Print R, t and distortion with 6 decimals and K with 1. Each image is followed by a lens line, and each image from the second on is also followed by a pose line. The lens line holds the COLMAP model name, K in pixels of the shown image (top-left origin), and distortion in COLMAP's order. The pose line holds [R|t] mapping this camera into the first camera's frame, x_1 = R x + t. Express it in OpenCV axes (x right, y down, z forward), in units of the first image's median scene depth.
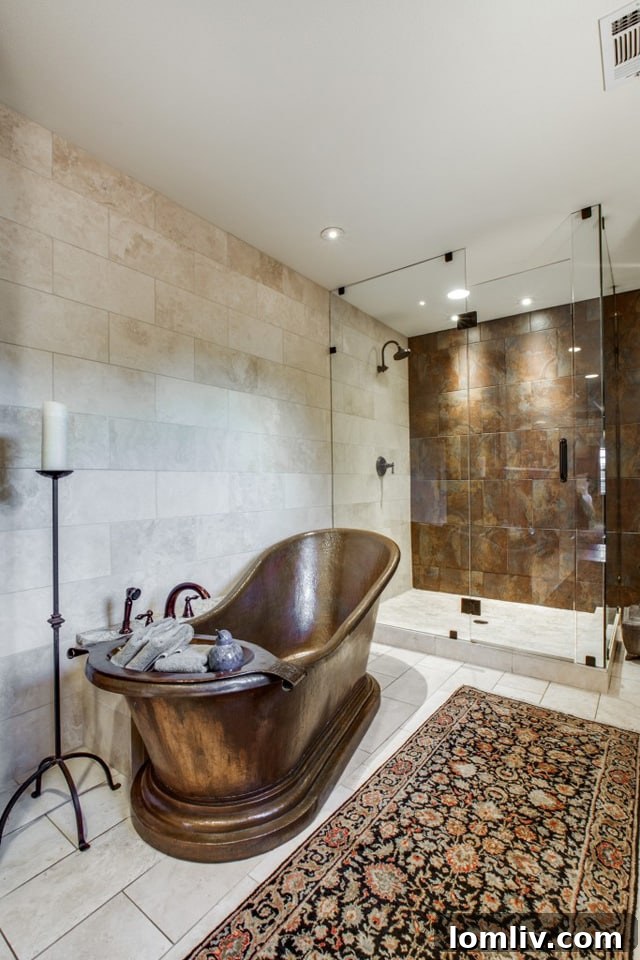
lens RADIAL K [[441.3, 0, 316.6], [0, 441.3, 482.0], [0, 0, 1]] dist [-0.012196, 0.000664]
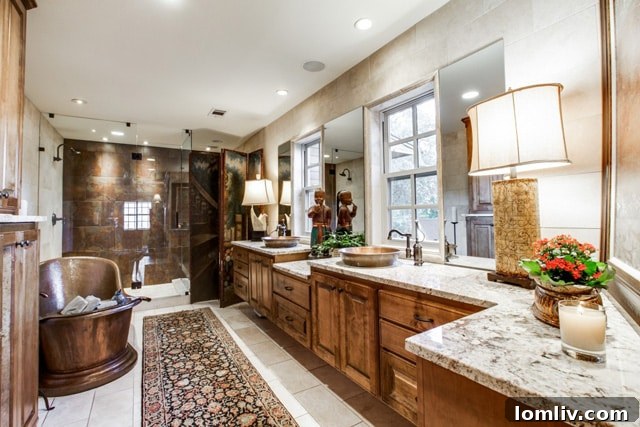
lens RADIAL K [[294.2, 0, 319.3], [0, 294.2, 211.5], [0, 0, 1]] dist [-0.012196, 0.000664]
pose [[0.359347, 0.019455, 0.933001, -0.848837], [0.005845, 0.999716, -0.023097, -0.060513], [-0.933186, 0.013753, 0.359131, -0.466412]]
